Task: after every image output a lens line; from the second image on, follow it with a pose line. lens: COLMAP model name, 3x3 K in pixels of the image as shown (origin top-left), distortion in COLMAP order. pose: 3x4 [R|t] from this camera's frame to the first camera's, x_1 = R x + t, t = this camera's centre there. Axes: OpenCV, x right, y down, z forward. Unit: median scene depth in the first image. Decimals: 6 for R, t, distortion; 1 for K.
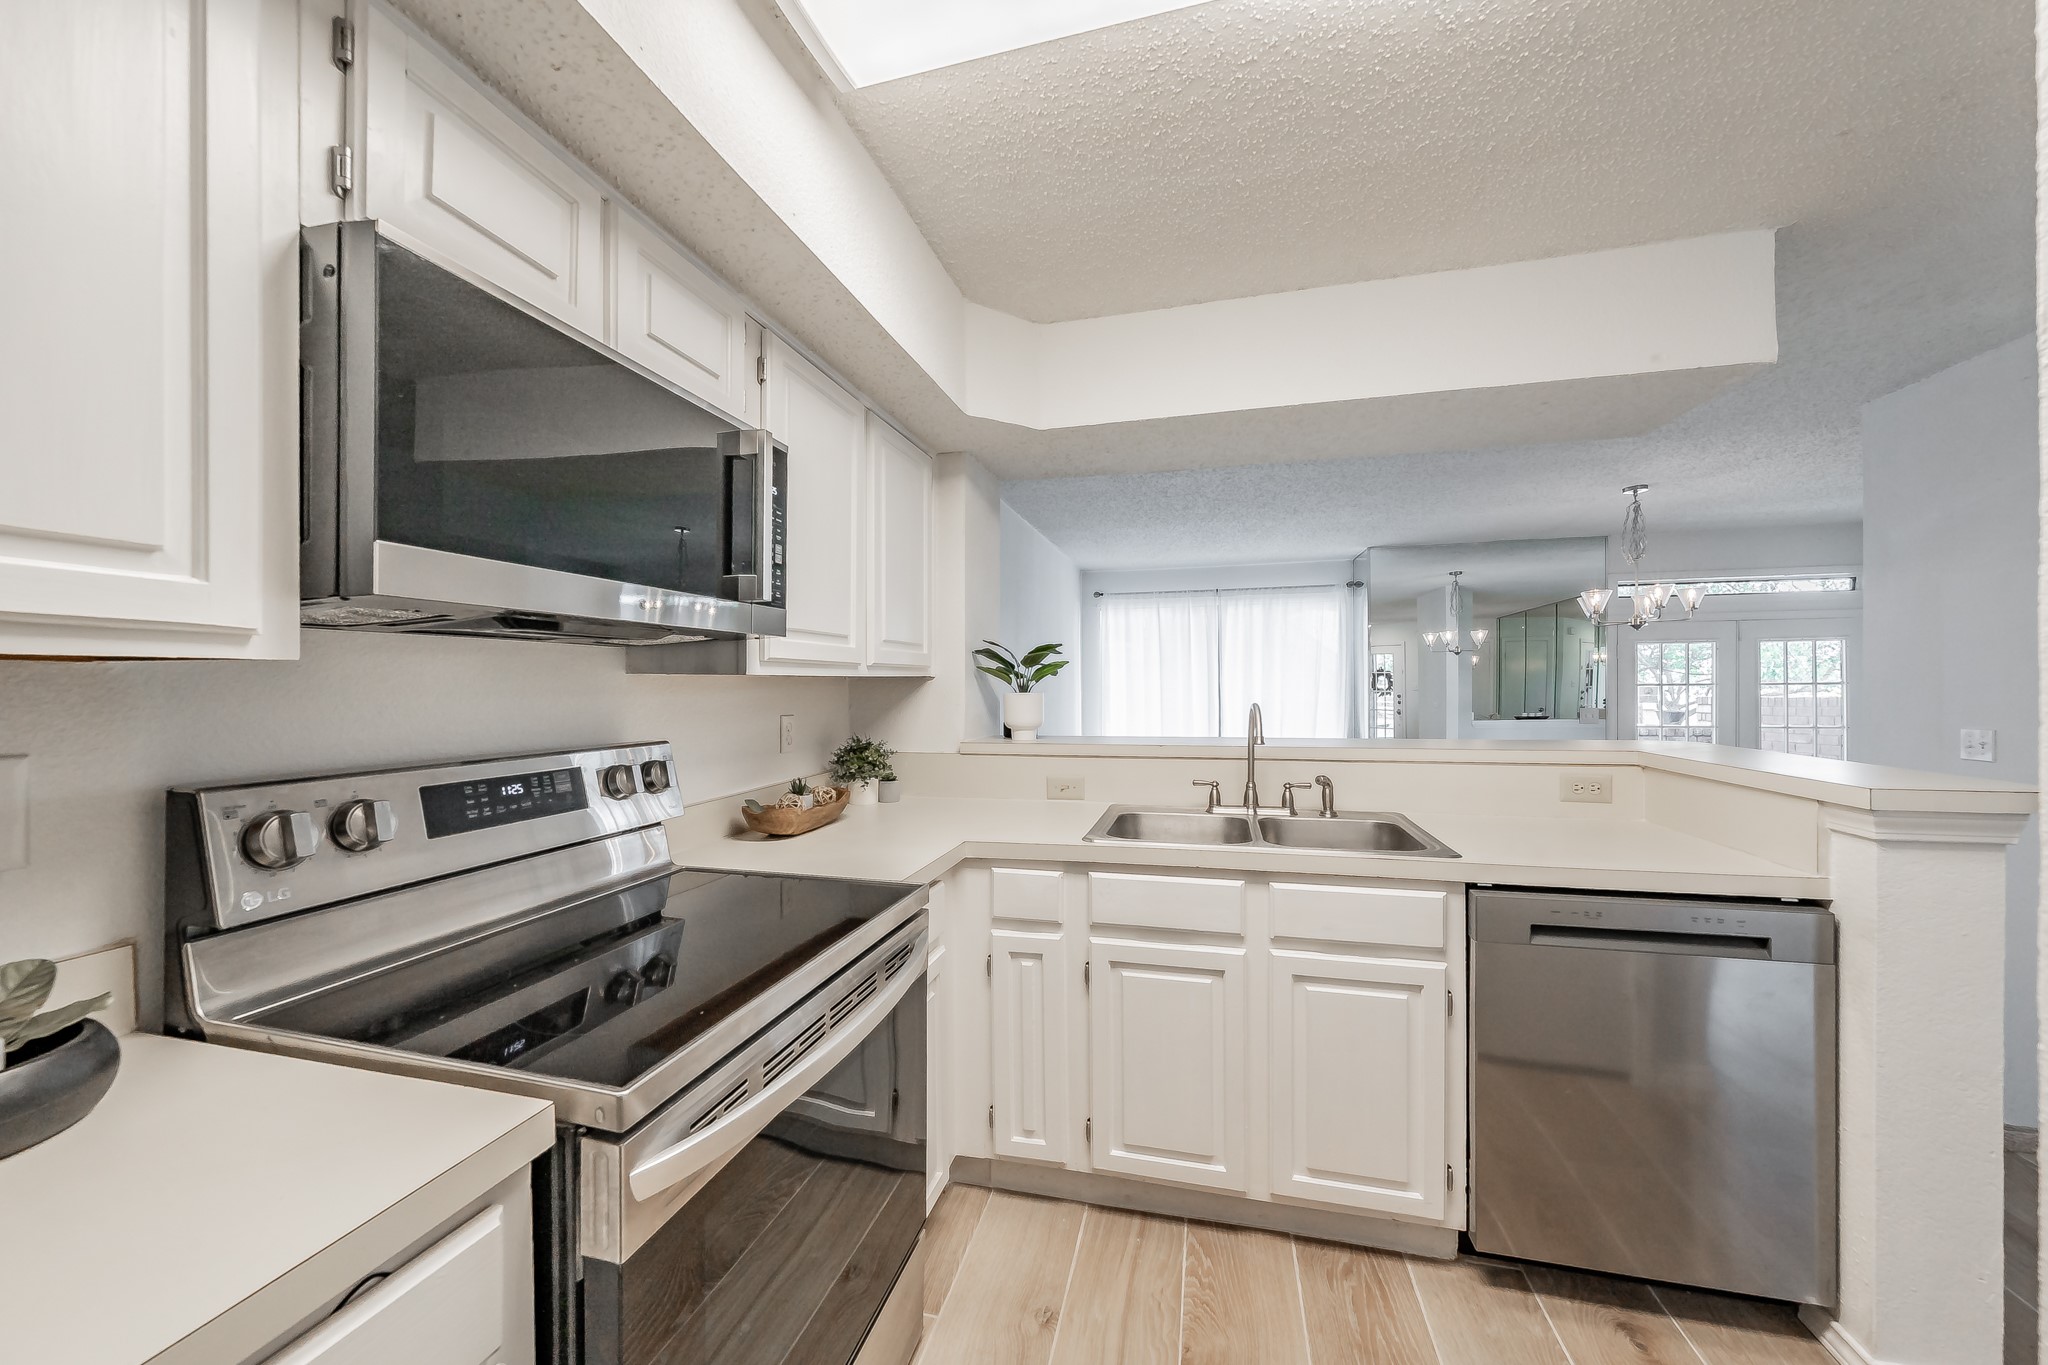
lens RADIAL K [[715.5, 0, 1013.9], [0, 715.5, 685.9], [0, 0, 1]] dist [-0.003334, 0.000185]
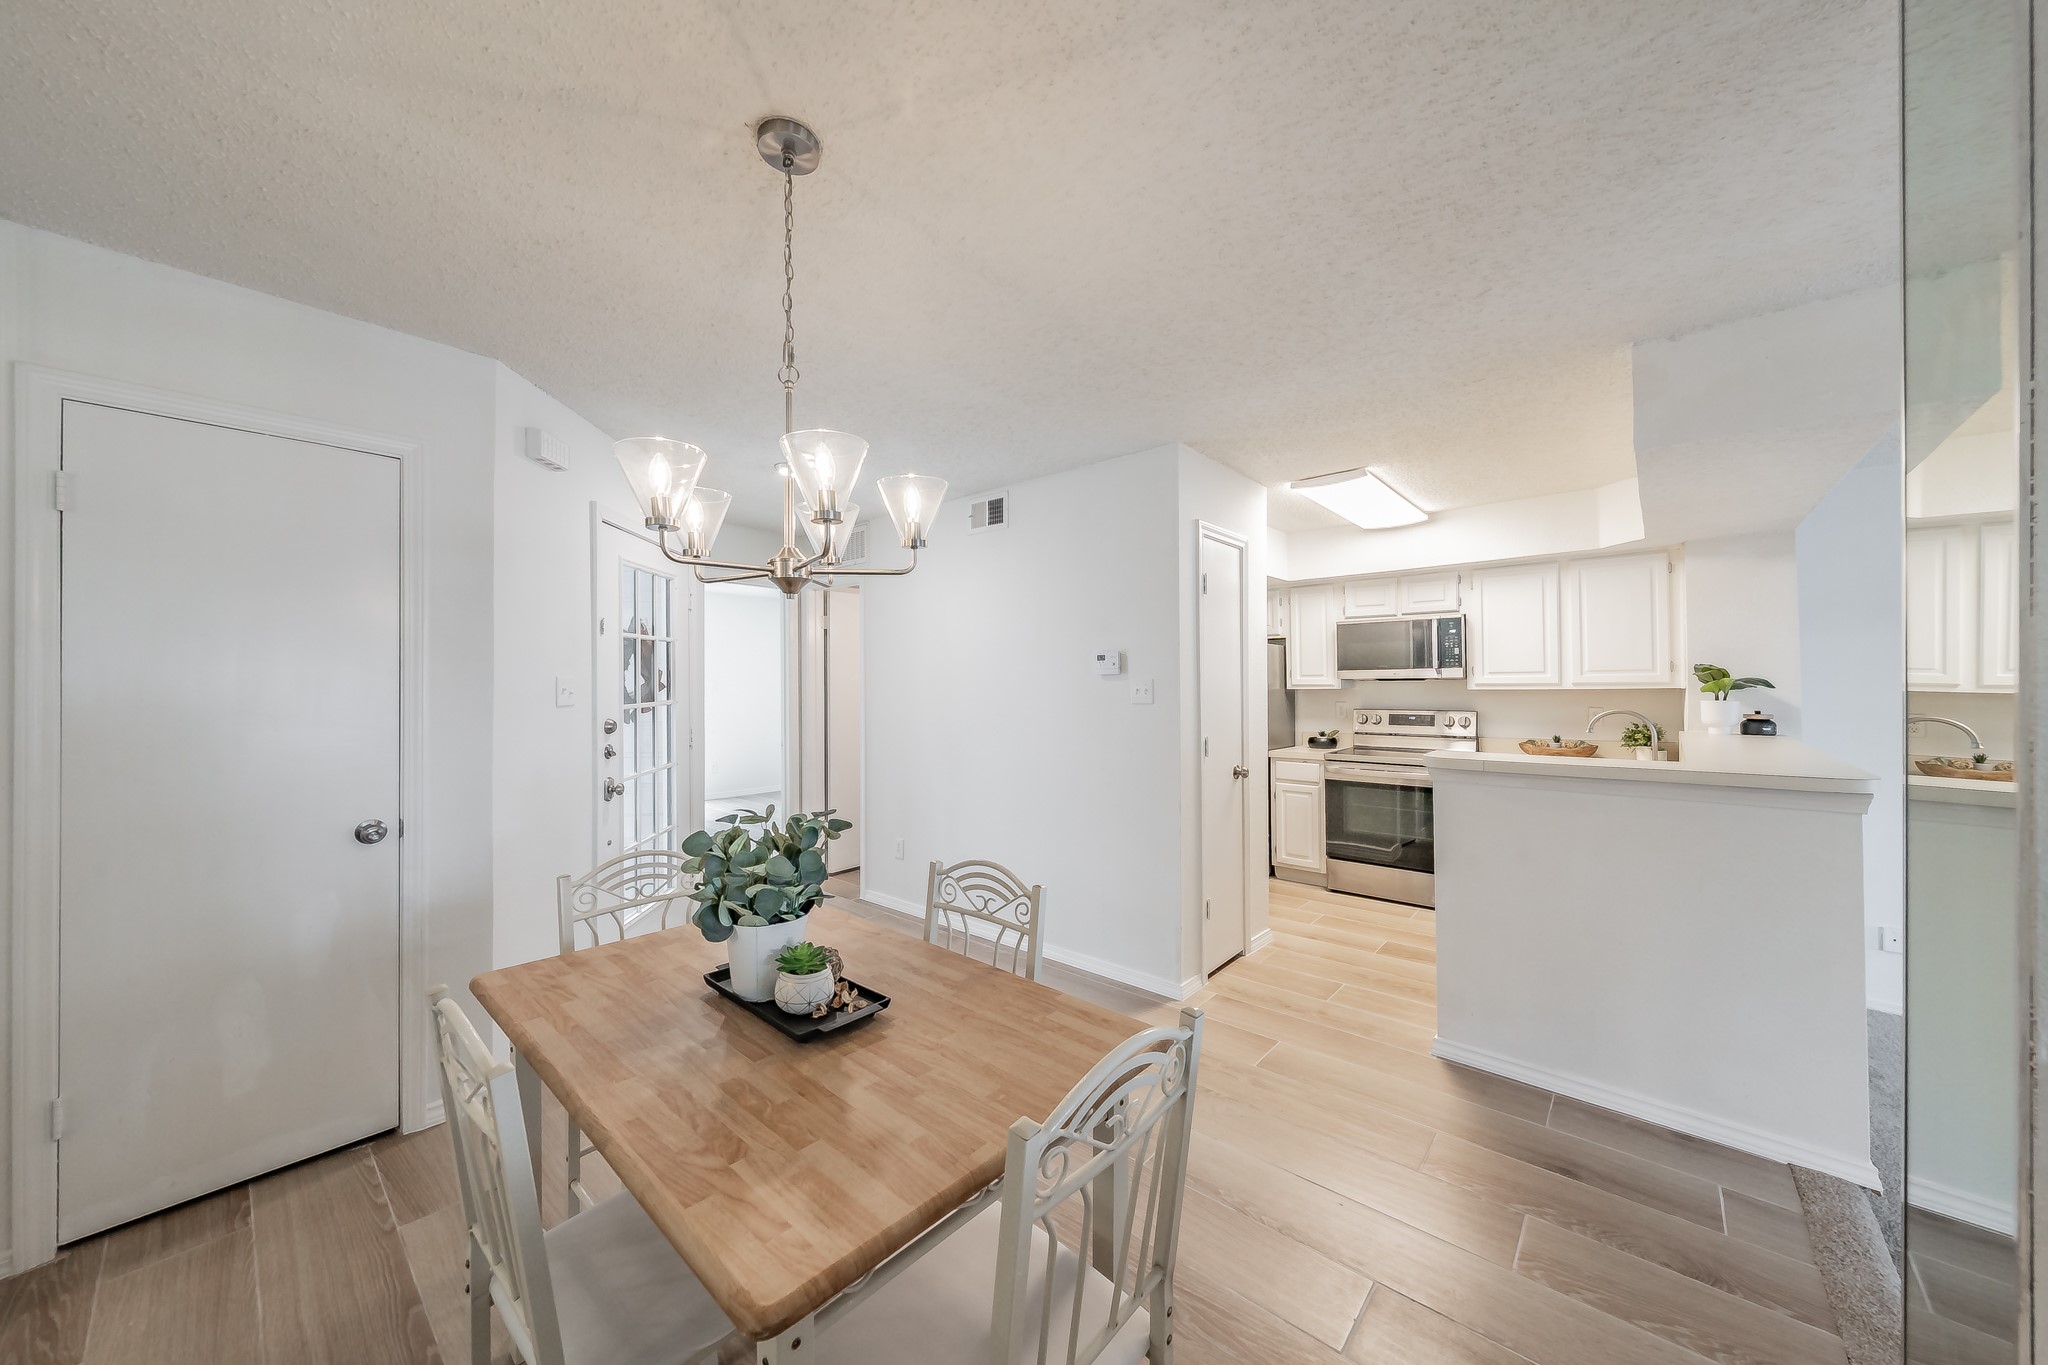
lens RADIAL K [[715.5, 0, 1027.9], [0, 715.5, 683.2], [0, 0, 1]] dist [-0.003334, 0.000185]
pose [[-0.453526, 0.007298, -0.891213, 1.088690], [0.008130, 0.999959, 0.004051, -0.023634], [0.891206, -0.005408, -0.453567, 0.252468]]
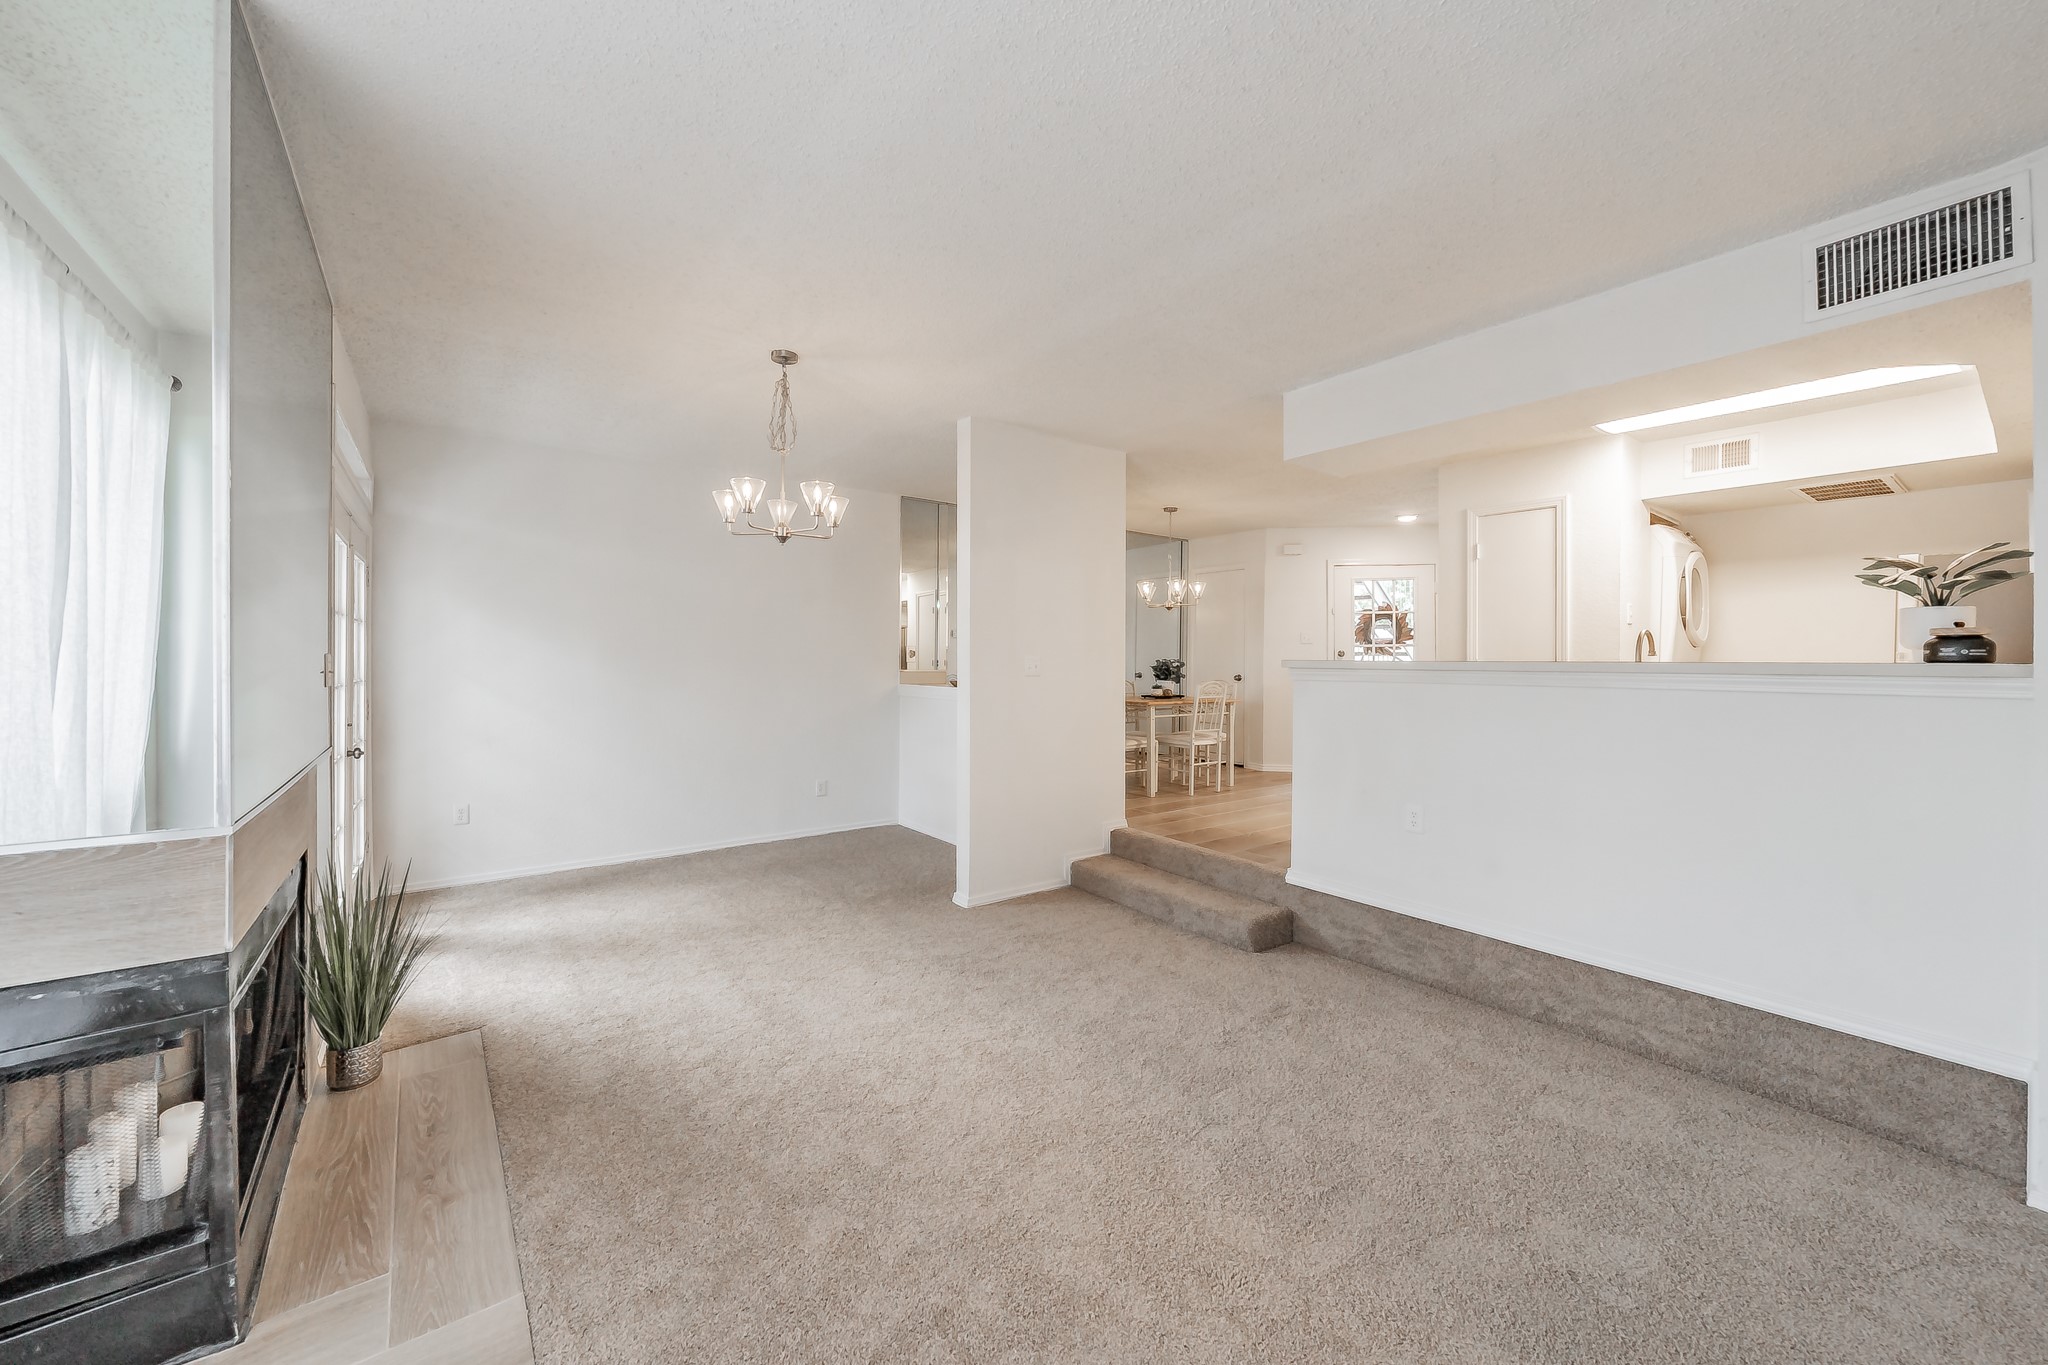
lens RADIAL K [[766.5, 0, 1002.6], [0, 766.5, 656.6], [0, 0, 1]] dist [-0.001887, -0.000028]
pose [[-0.777784, 0.005410, 0.628508, 0.182135], [-0.002818, 0.999923, -0.012094, 0.047352], [-0.628525, -0.011178, -0.777709, 1.390572]]
